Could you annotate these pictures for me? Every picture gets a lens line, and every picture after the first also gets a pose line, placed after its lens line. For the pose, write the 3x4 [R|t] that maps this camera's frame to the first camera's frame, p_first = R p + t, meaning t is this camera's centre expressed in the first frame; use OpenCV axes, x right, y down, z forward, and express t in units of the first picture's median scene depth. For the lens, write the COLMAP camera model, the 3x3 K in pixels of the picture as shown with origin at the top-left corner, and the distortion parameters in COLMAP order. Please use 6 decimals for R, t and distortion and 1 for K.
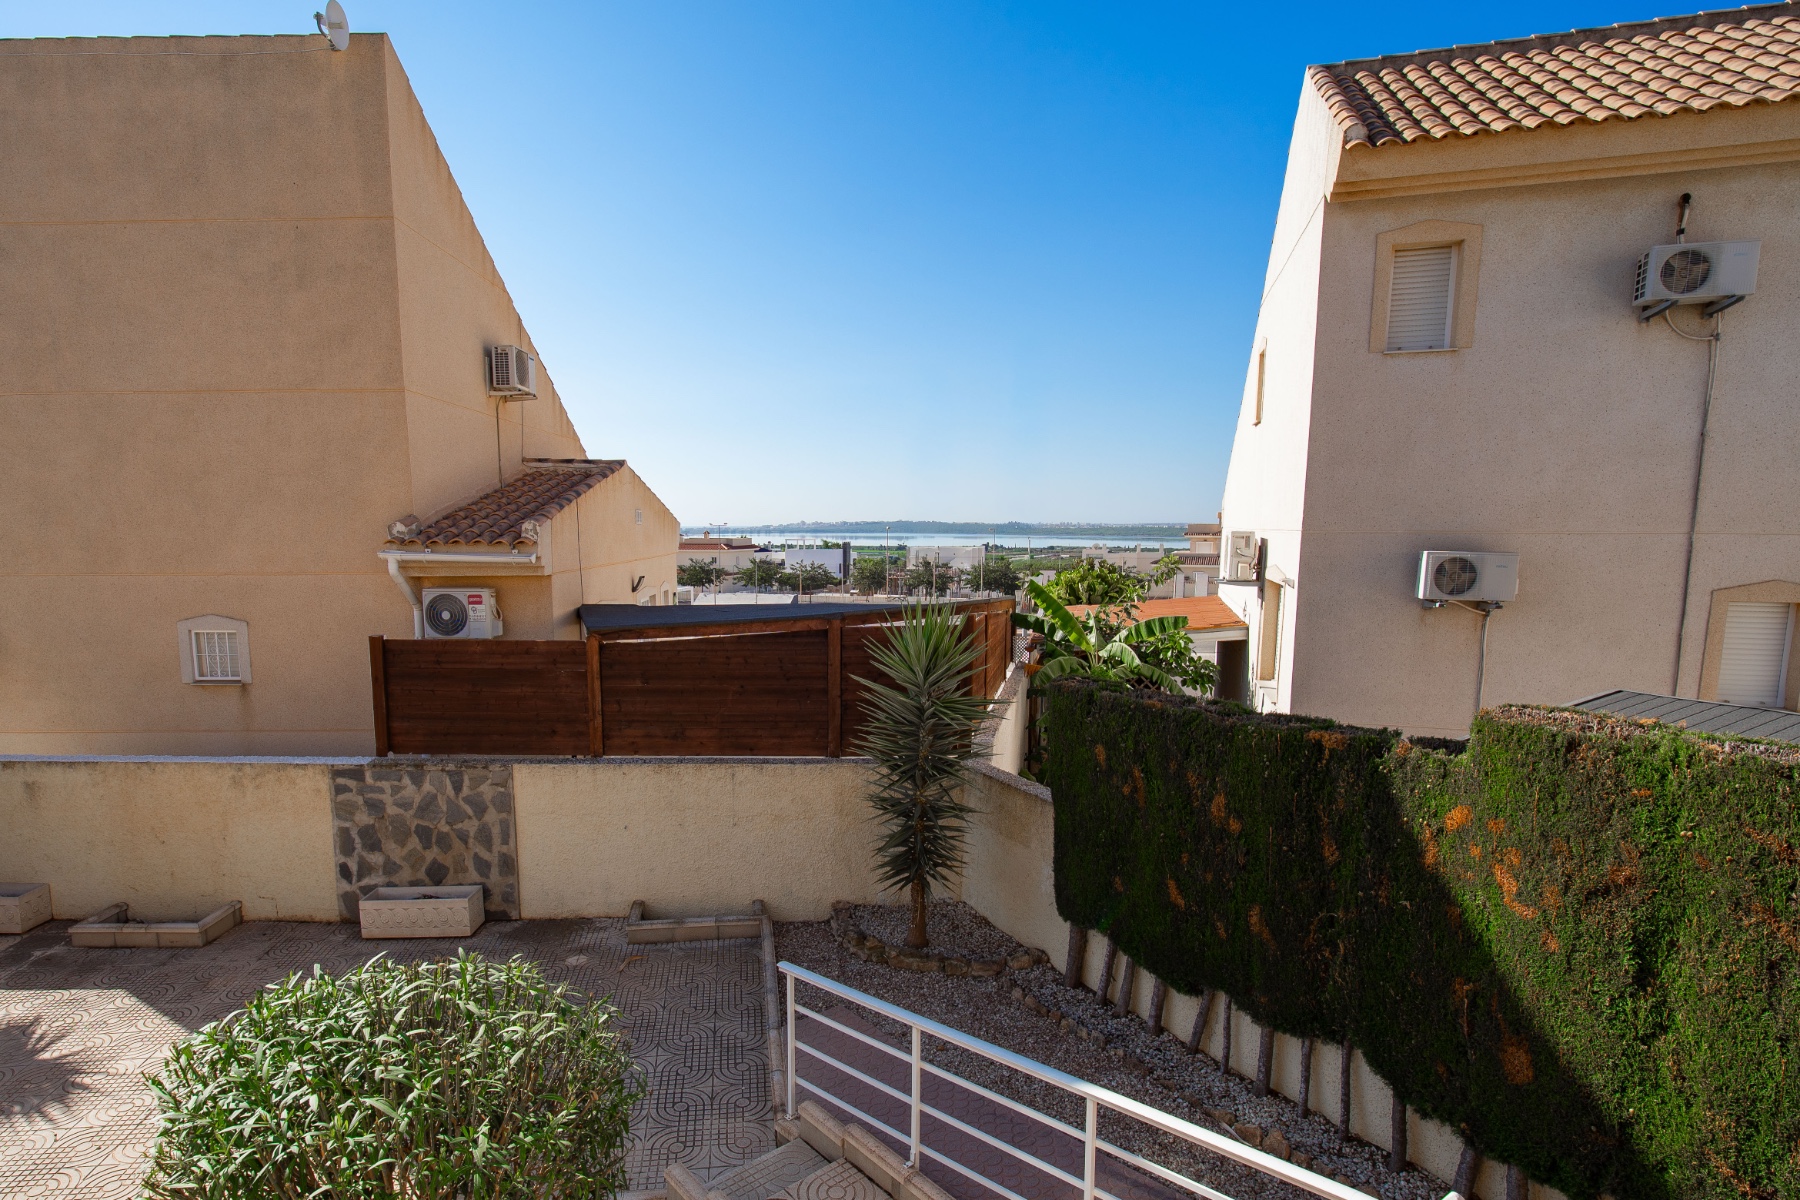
lens RADIAL K [[942.1, 0, 825.7], [0, 942.1, 650.1], [0, 0, 1]] dist [0.018891, -0.017155]
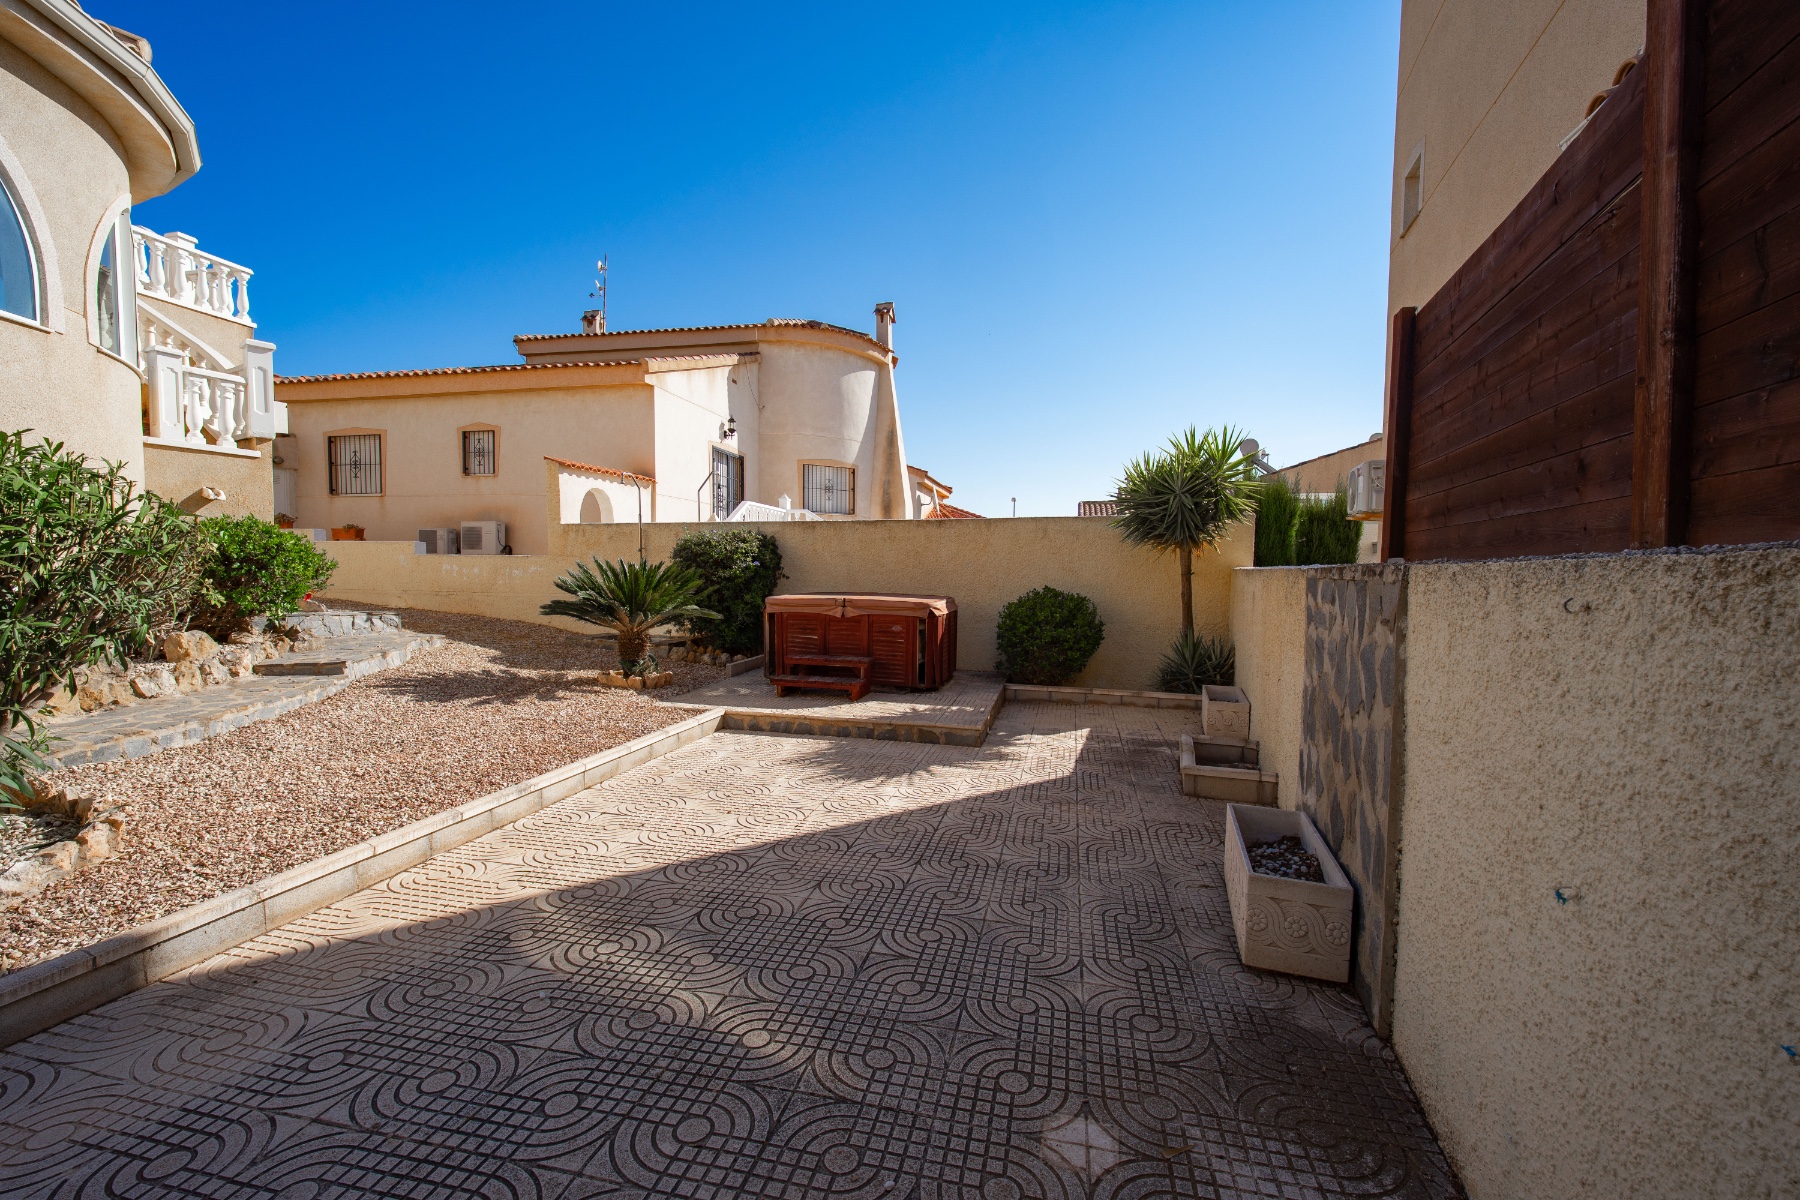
lens RADIAL K [[742.4, 0, 902.5], [0, 742.4, 609.1], [0, 0, 1]] dist [-0.001297, -0.000143]
pose [[-0.316393, 0.050155, -0.947301, -0.028283], [-0.130553, 0.986797, 0.095850, 0.132593], [0.939602, 0.153999, -0.305668, 0.903016]]
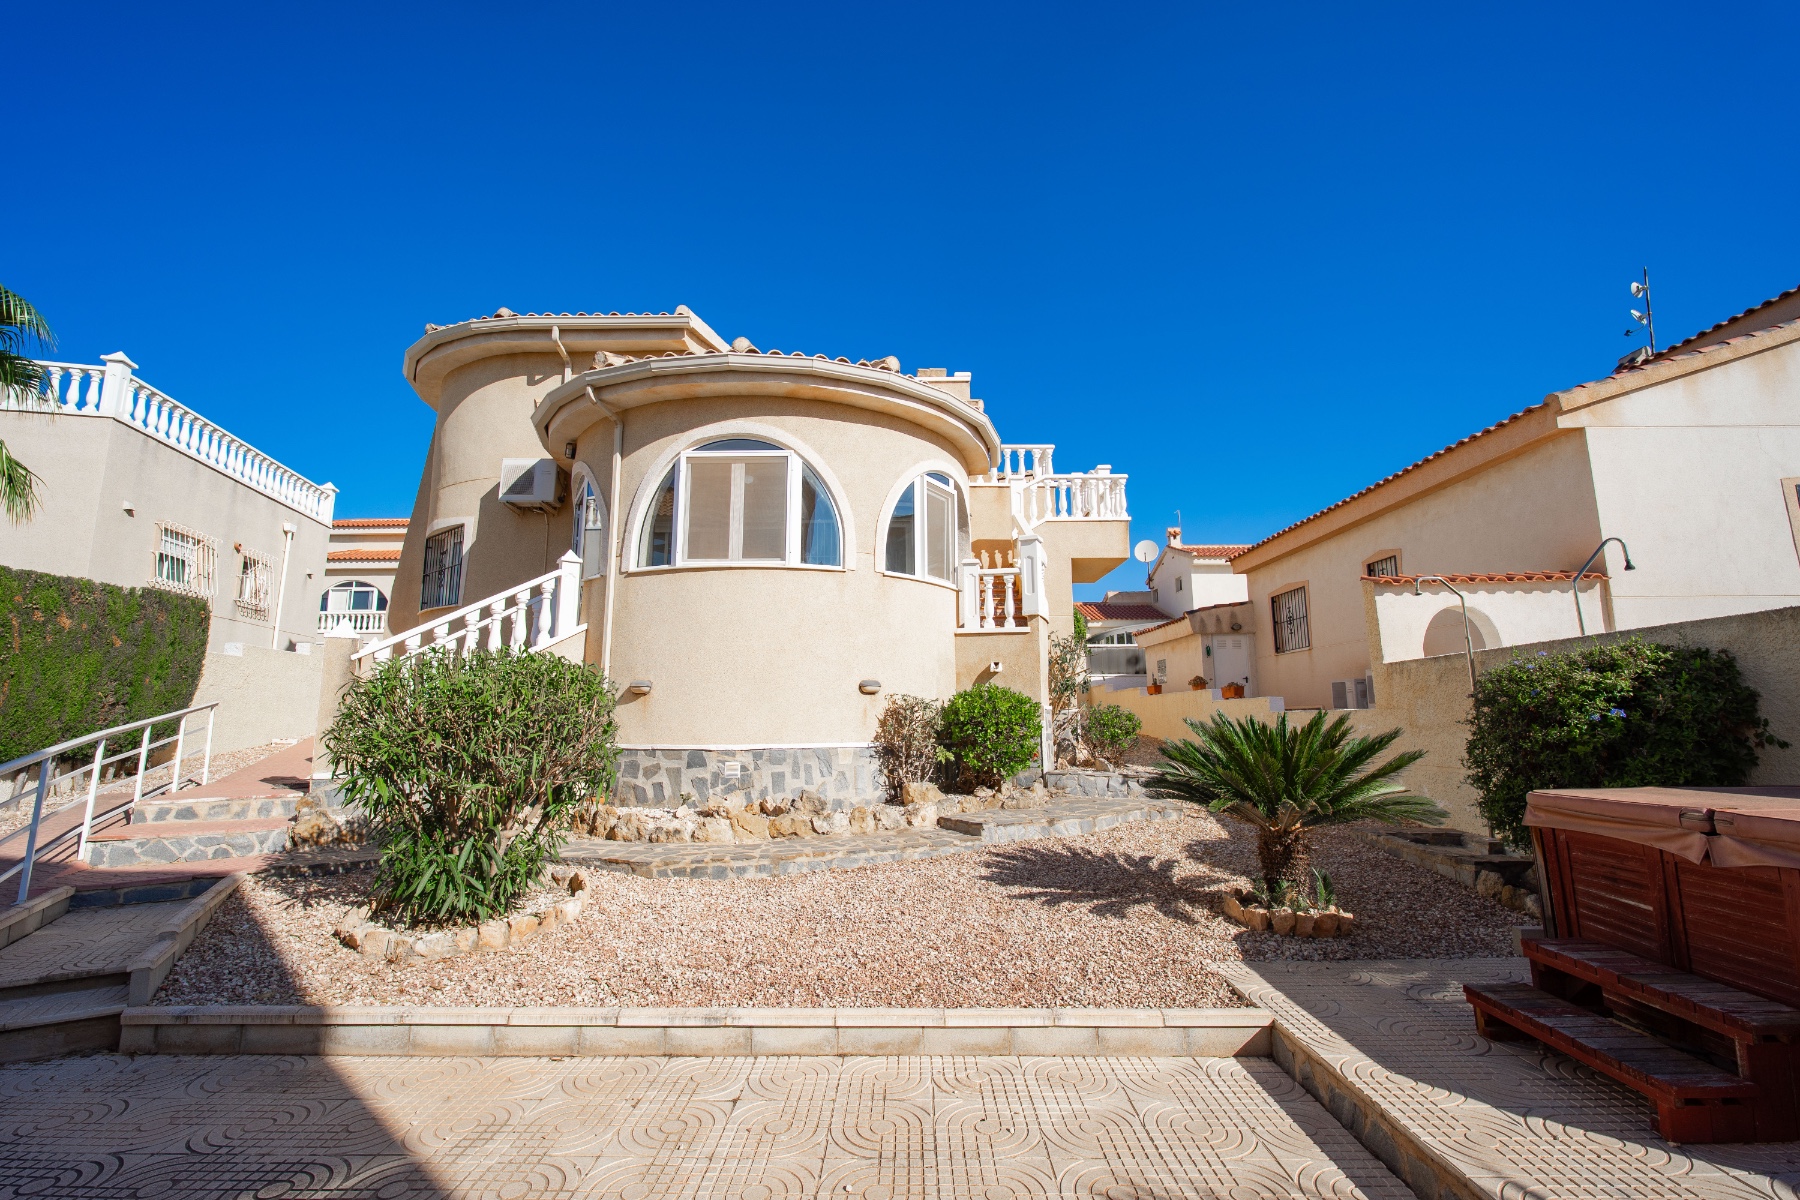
lens RADIAL K [[742.4, 0, 902.5], [0, 742.4, 609.1], [0, 0, 1]] dist [-0.001297, -0.000143]
pose [[-0.994388, 0.023522, 0.103146, -0.548105], [0.021095, 0.999476, -0.024561, 0.129405], [-0.103669, -0.022247, -0.994363, 0.914036]]
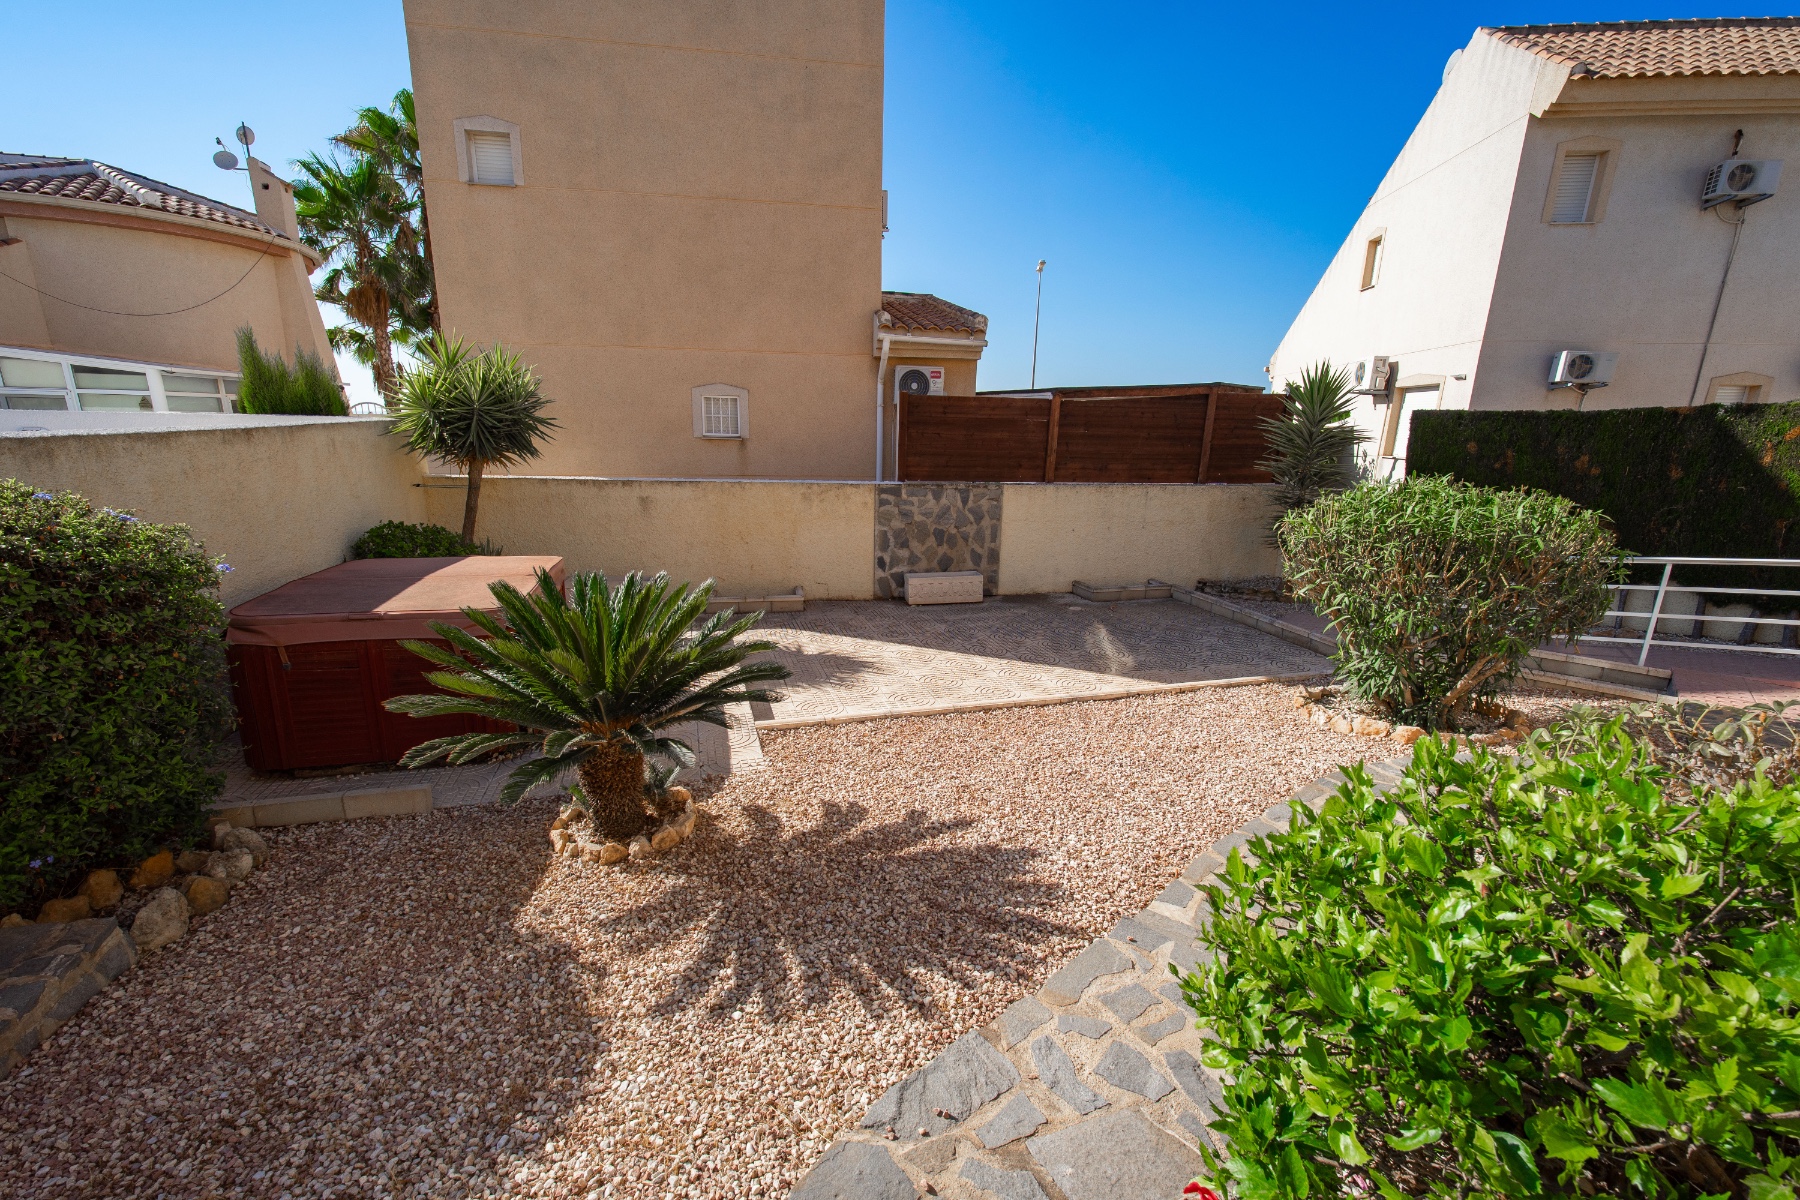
lens RADIAL K [[742.4, 0, 902.5], [0, 742.4, 609.1], [0, 0, 1]] dist [-0.001297, -0.000143]
pose [[0.983084, -0.022482, 0.181768, -0.682205], [0.000551, 0.992796, 0.119815, 0.171052], [-0.183152, -0.117688, 0.976015, -0.090637]]
